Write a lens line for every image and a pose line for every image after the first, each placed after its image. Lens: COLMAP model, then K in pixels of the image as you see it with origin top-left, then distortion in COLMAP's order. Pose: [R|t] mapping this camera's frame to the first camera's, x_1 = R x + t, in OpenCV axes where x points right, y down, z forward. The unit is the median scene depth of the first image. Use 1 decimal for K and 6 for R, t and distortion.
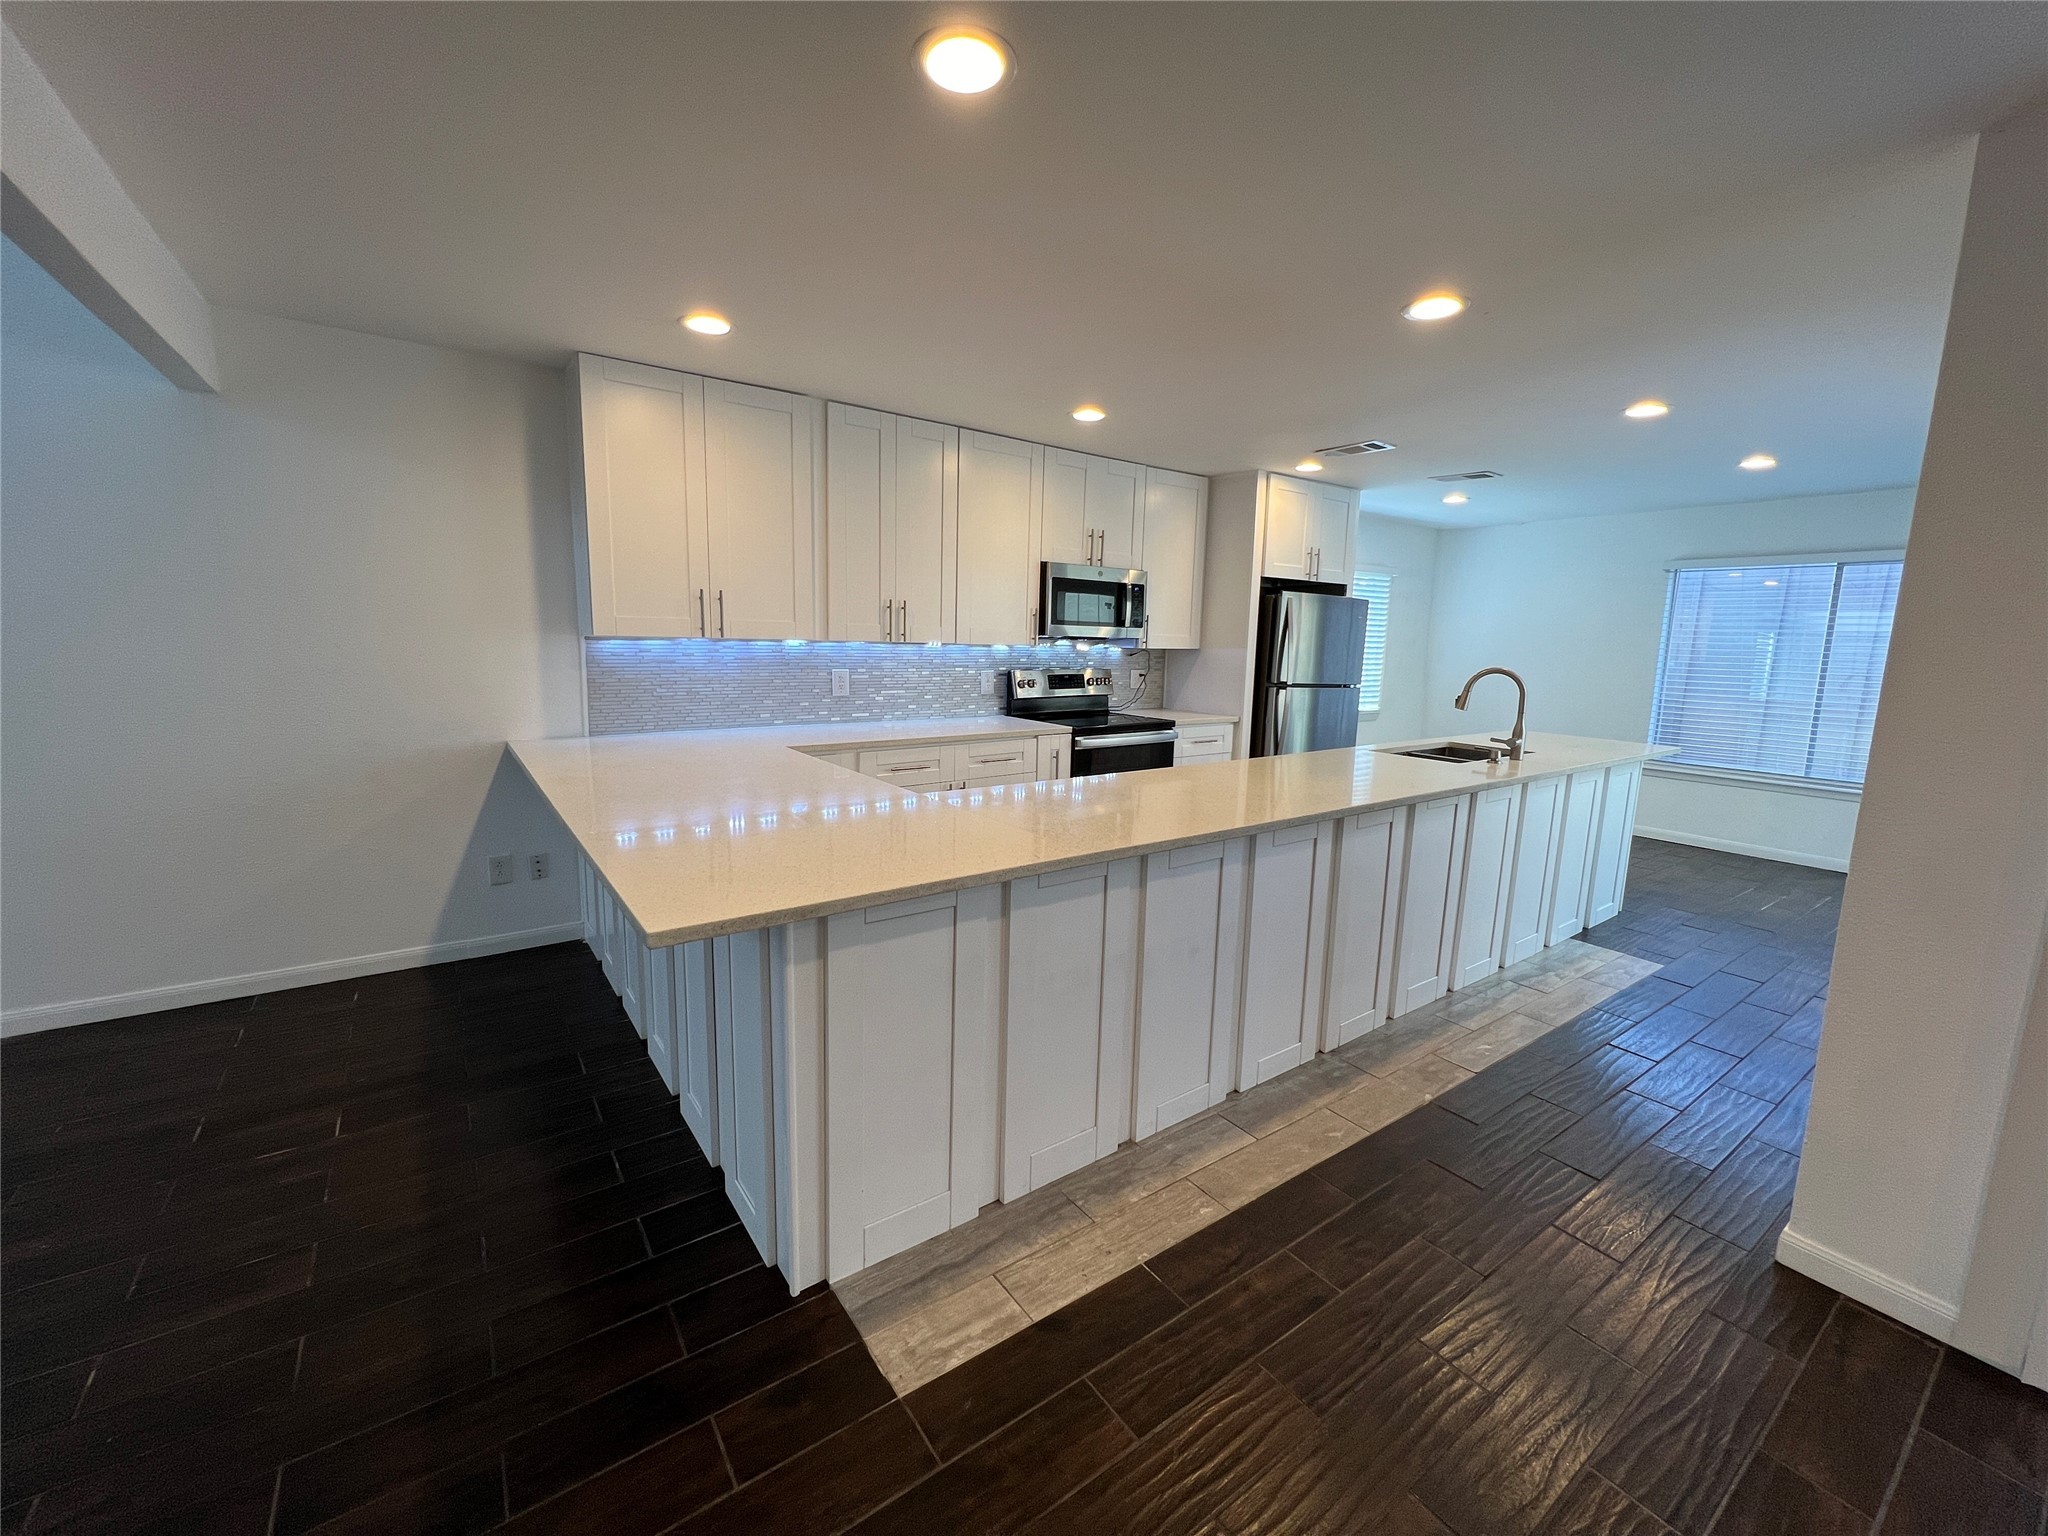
lens RADIAL K [[822.1, 0, 1021.9], [0, 822.1, 763.9], [0, 0, 1]] dist [-0.001139, 0.000101]
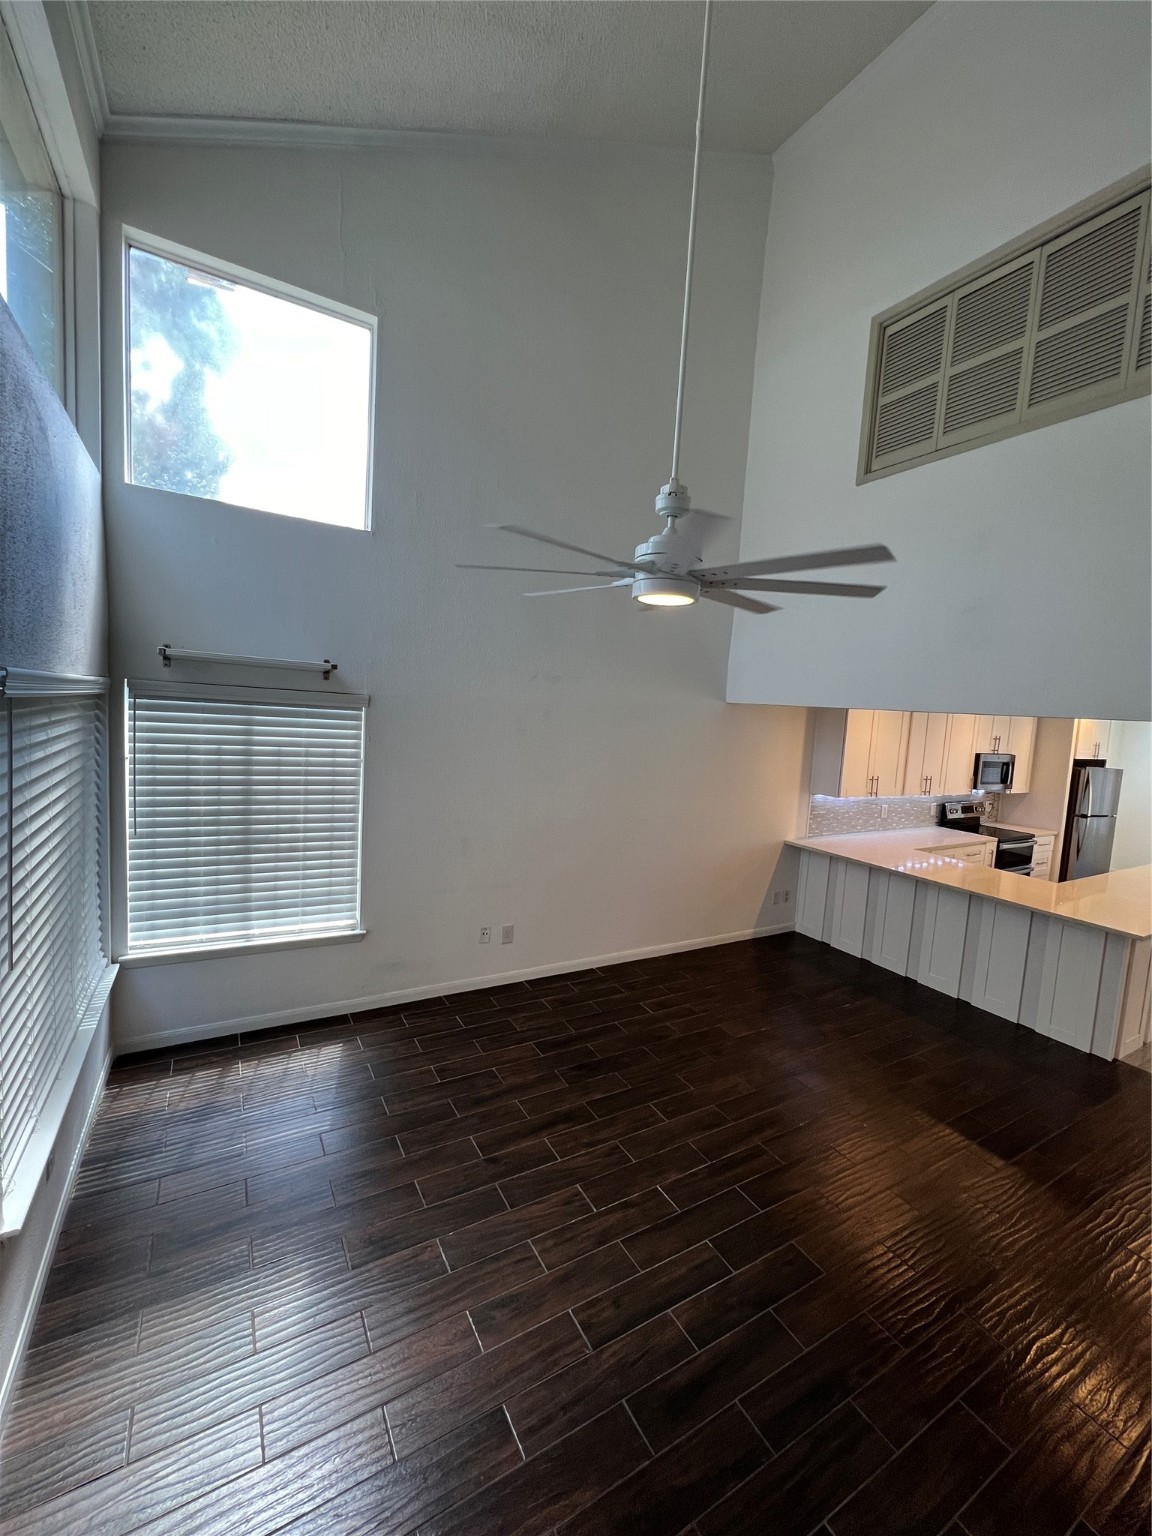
lens RADIAL K [[616.6, 0, 581.1], [0, 616.6, 764.5], [0, 0, 1]] dist [-0.001139, 0.000101]
pose [[0.994787, 0.043290, -0.092335, -0.779973], [-0.049389, 0.996674, -0.064822, -0.073015], [0.089221, 0.069045, 0.993616, -0.564871]]
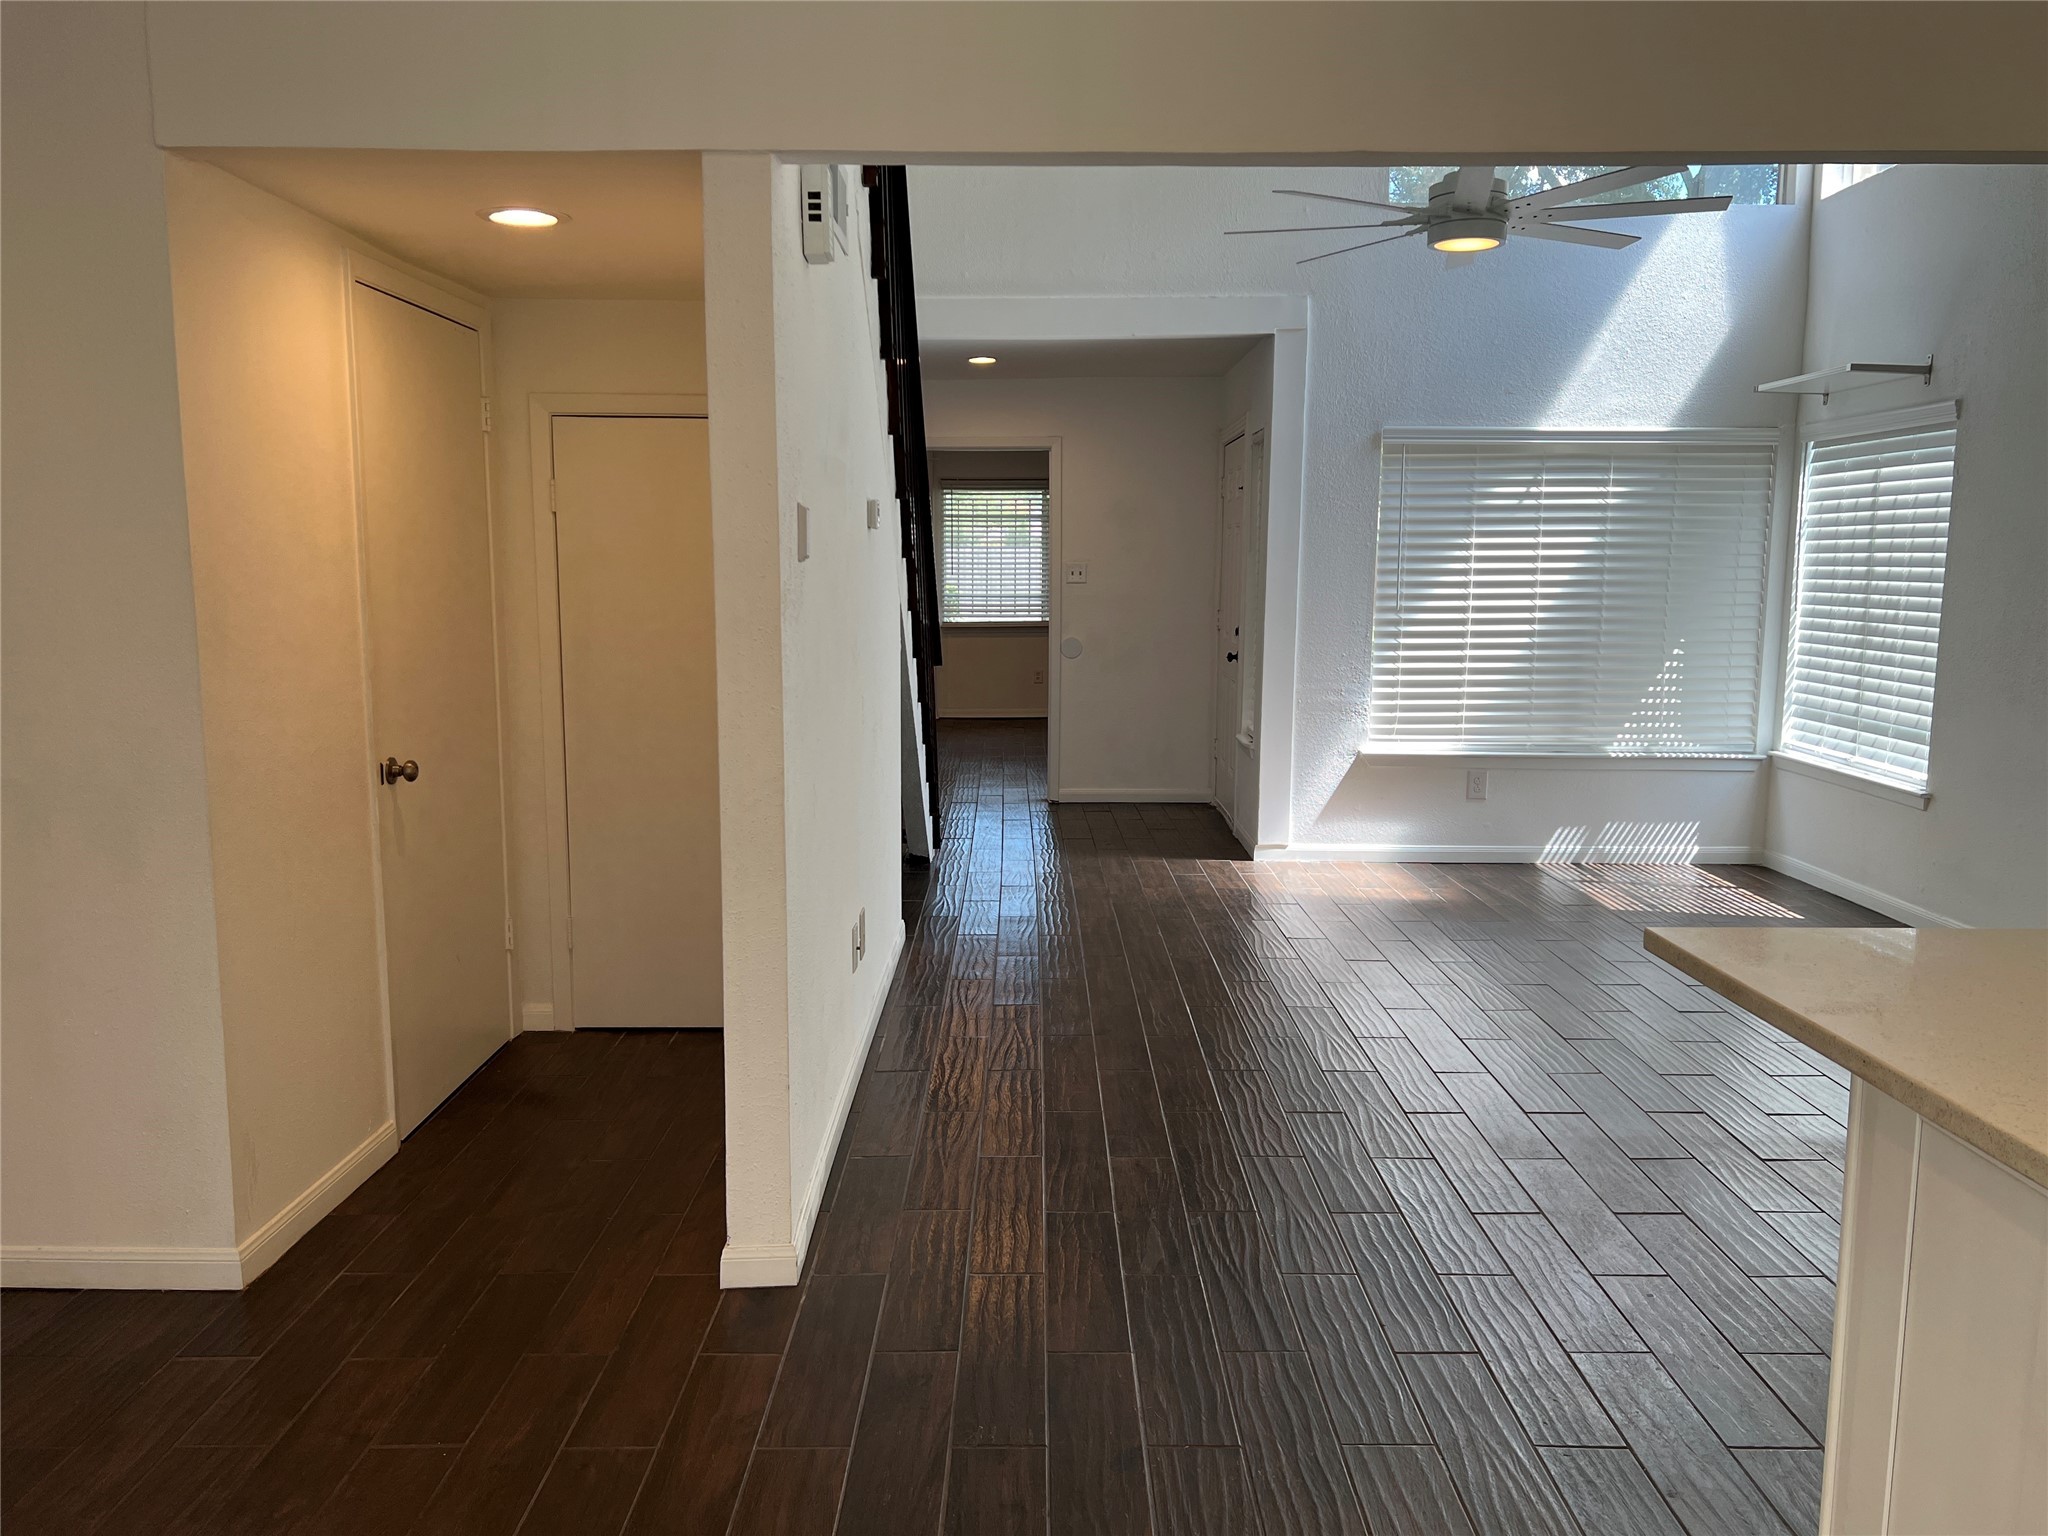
lens RADIAL K [[1541.5, 0, 1042.3], [0, 1541.5, 777.2], [0, 0, 1]] dist [0.059166, -0.078079]
pose [[-0.578986, 0.080898, -0.811314, 0.349850], [-0.143803, 0.969334, 0.199278, -0.051759], [0.802556, 0.232049, -0.549598, 0.396401]]
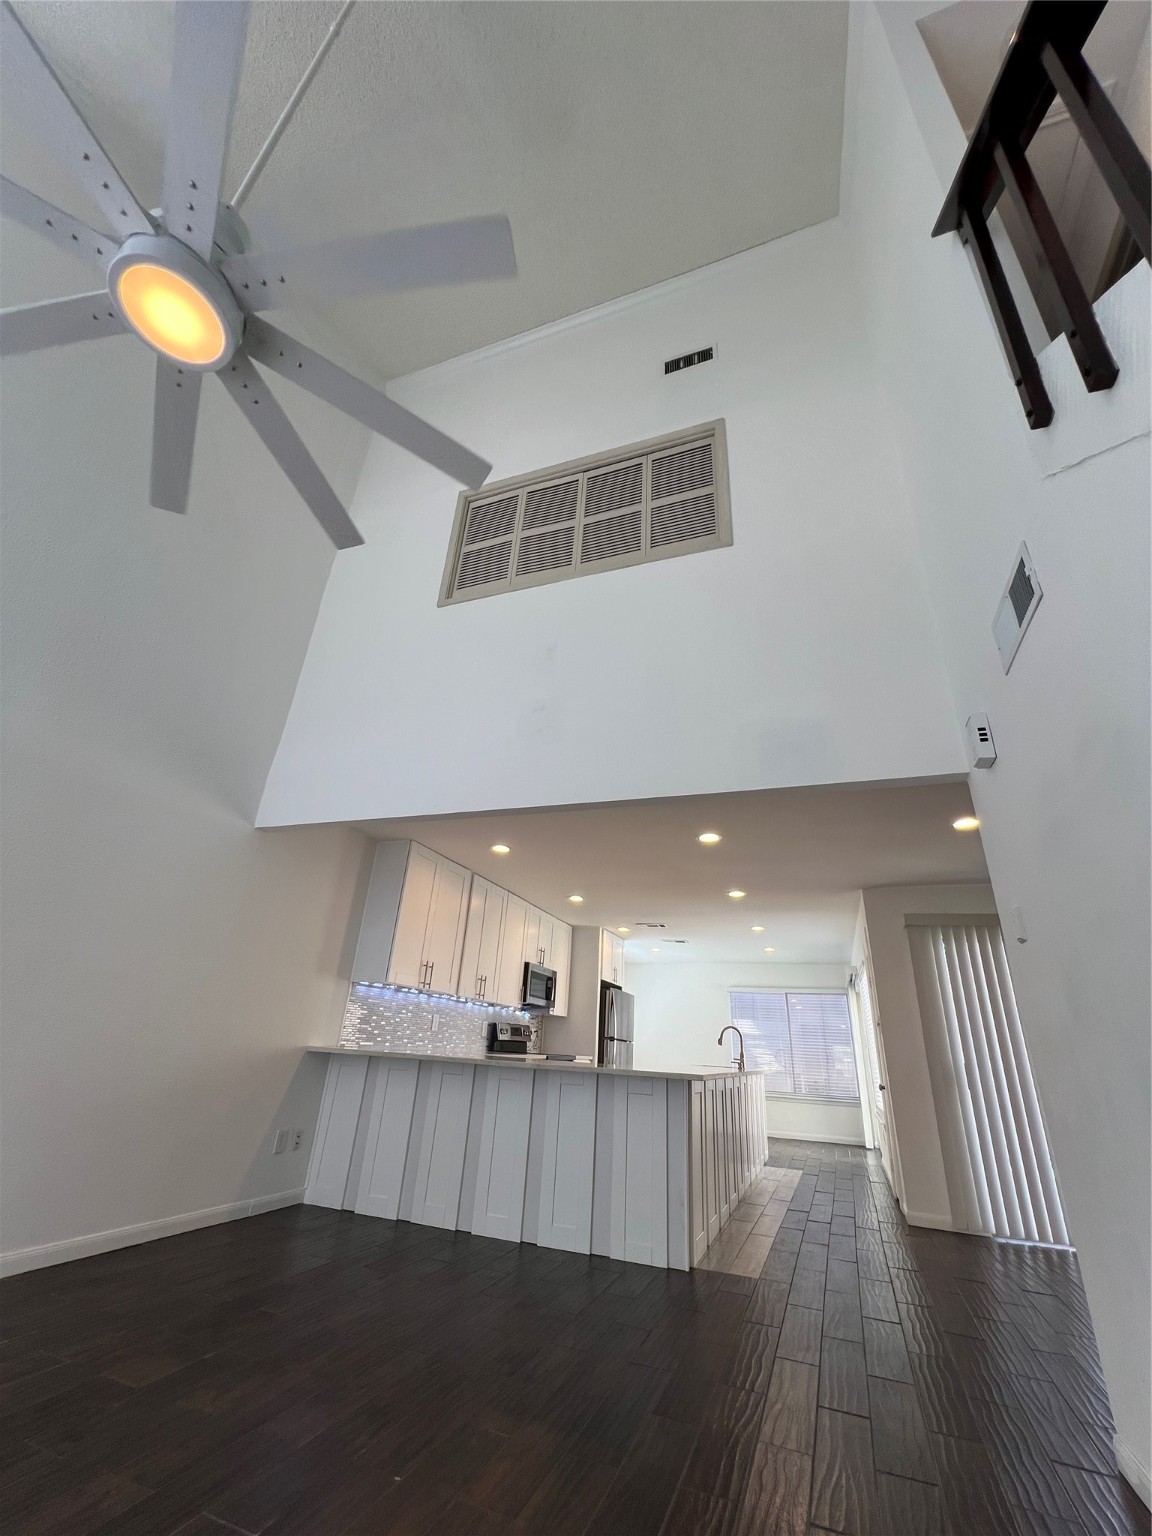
lens RADIAL K [[619.2, 0, 581.1], [0, 619.2, 763.6], [0, 0, 1]] dist [-0.003472, -0.000122]
pose [[0.831269, 0.254017, 0.494436, -0.691150], [0.049285, 0.852298, -0.520730, 0.117973], [-0.553681, 0.457235, 0.695970, -0.289689]]
